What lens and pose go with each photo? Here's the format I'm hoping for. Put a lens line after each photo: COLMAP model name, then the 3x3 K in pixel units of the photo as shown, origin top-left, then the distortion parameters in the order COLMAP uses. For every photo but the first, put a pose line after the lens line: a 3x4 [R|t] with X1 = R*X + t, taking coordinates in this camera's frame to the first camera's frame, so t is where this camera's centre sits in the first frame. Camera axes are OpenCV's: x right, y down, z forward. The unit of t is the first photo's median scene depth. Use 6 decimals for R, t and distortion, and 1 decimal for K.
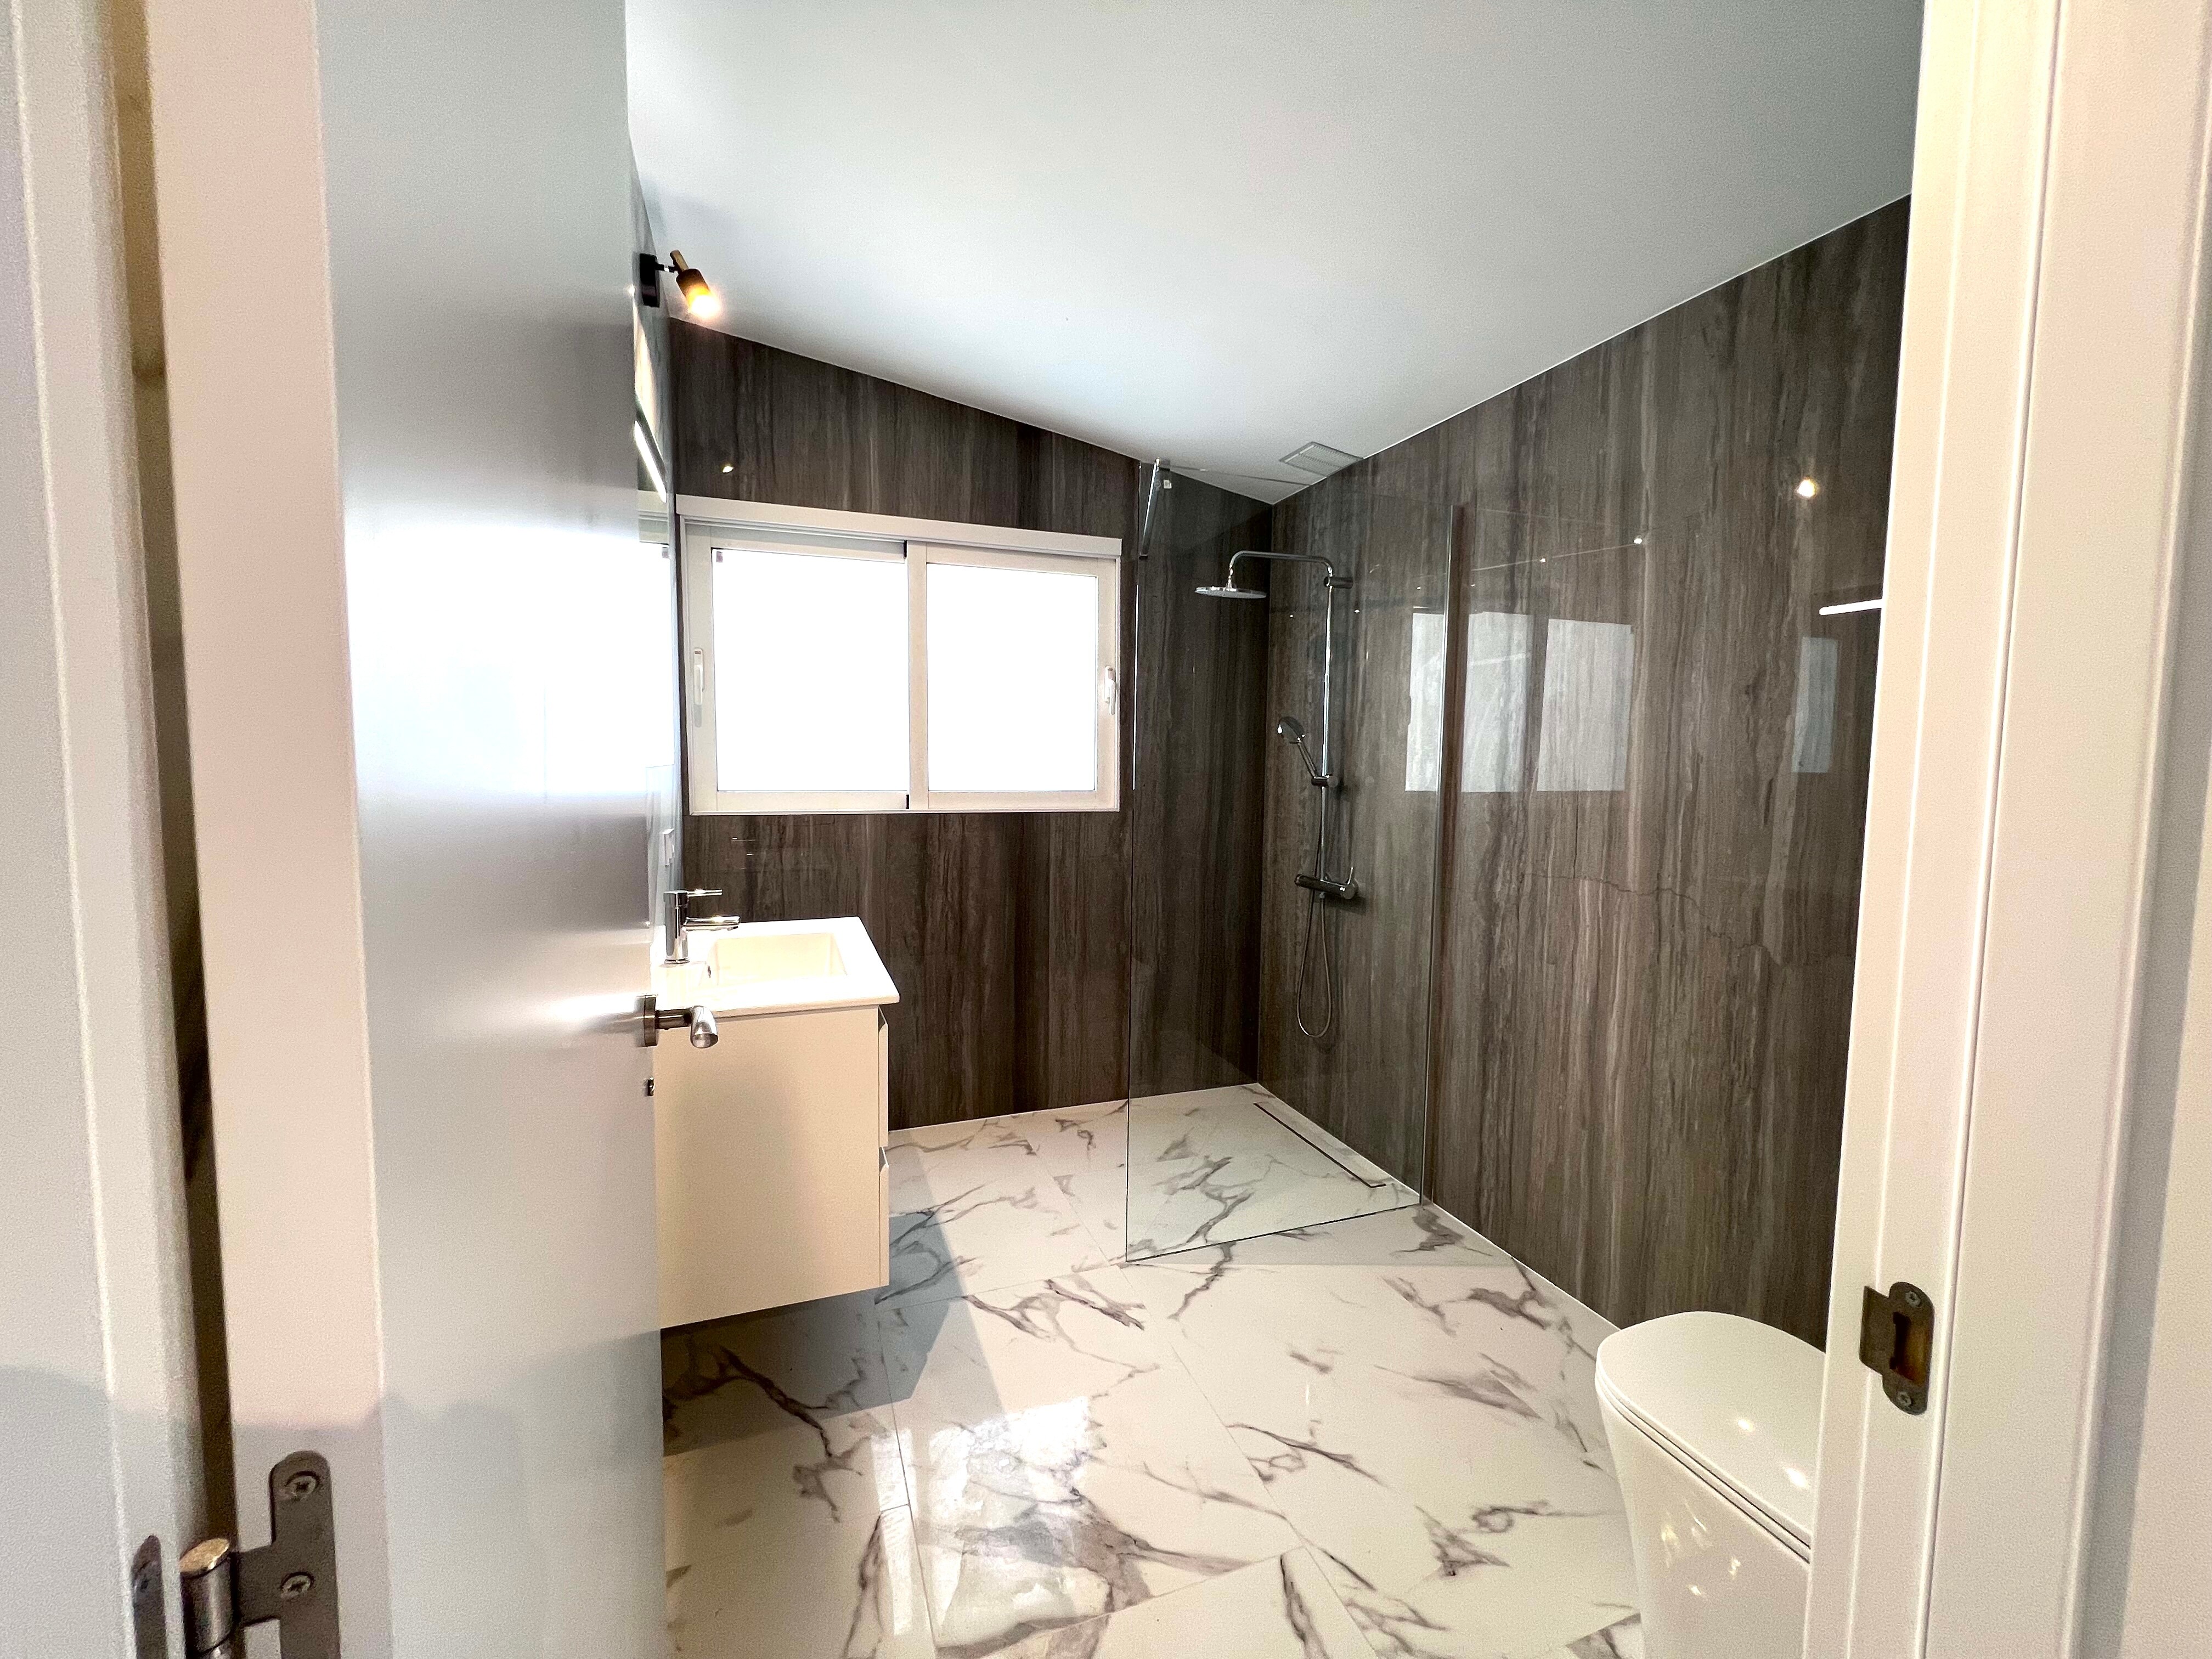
lens RADIAL K [[893.1, 0, 1099.3], [0, 893.1, 829.8], [0, 0, 1]] dist [-0.000246, -0.000444]
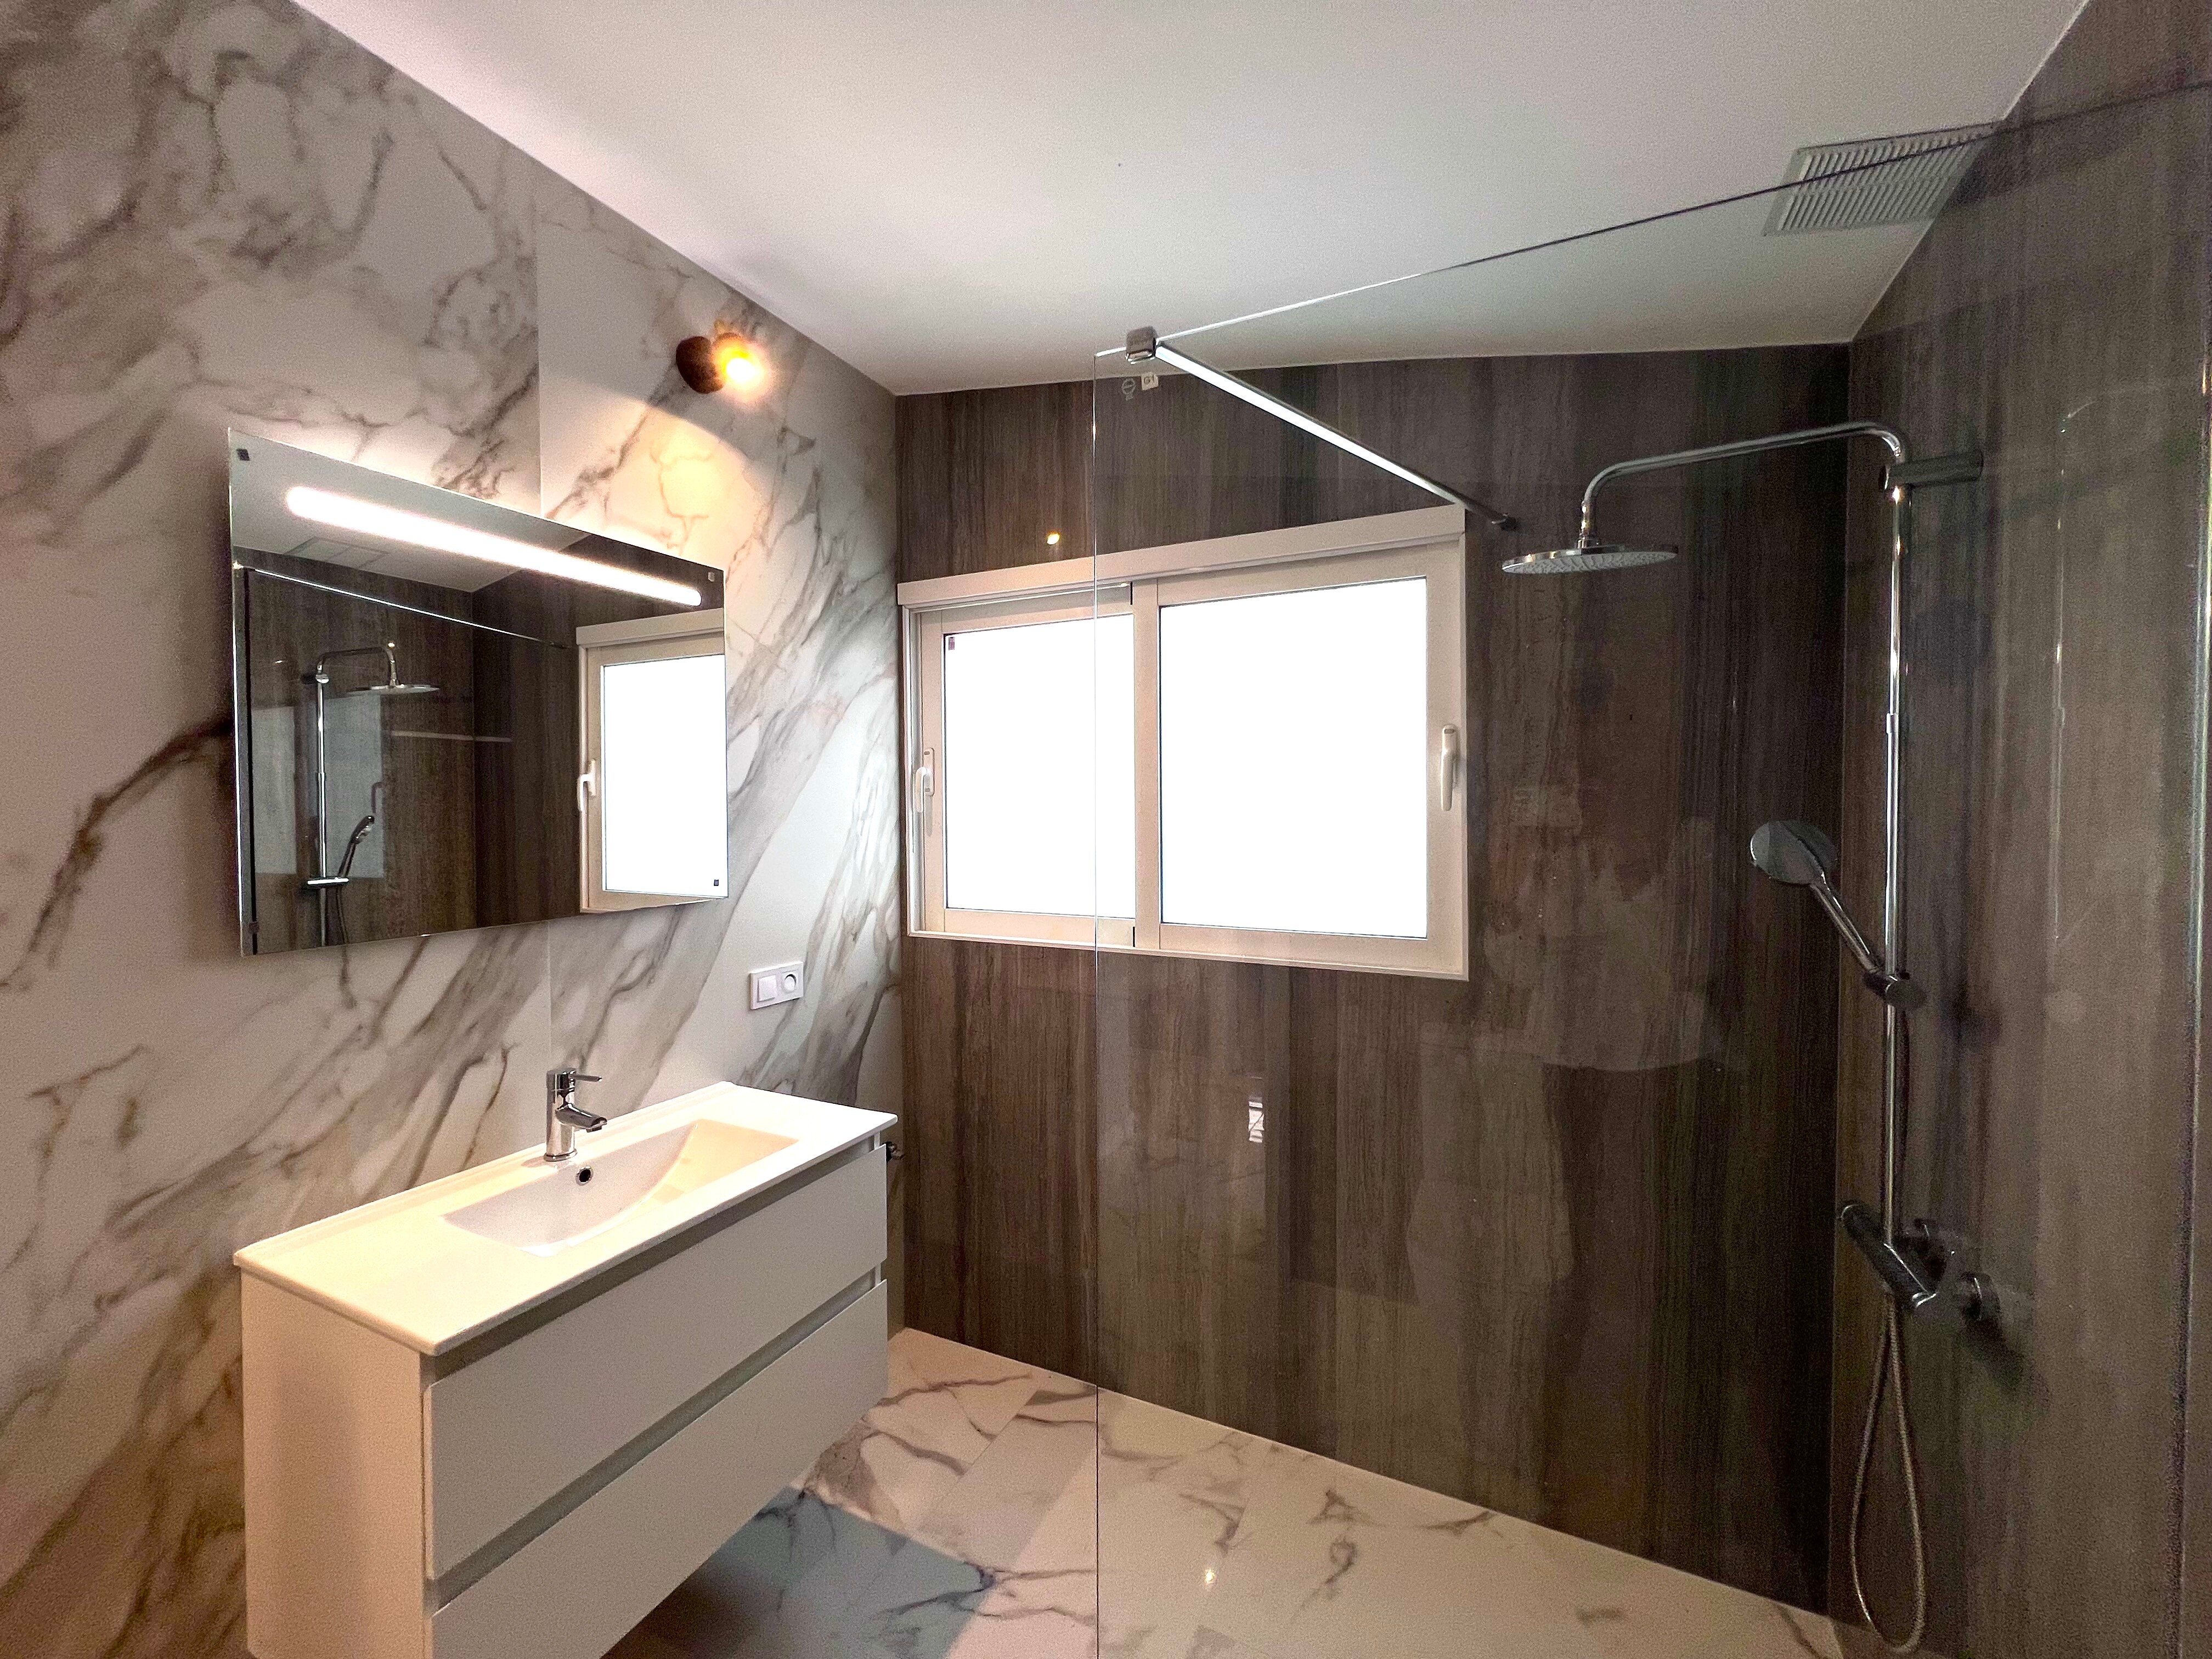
lens RADIAL K [[893.1, 0, 1100.7], [0, 893.1, 825.4], [0, 0, 1]] dist [-0.000246, -0.000444]
pose [[0.688911, 0.003869, -0.724835, 0.299182], [-0.046278, 0.998180, -0.038657, -0.095066], [0.723367, 0.060175, 0.687837, 0.489467]]
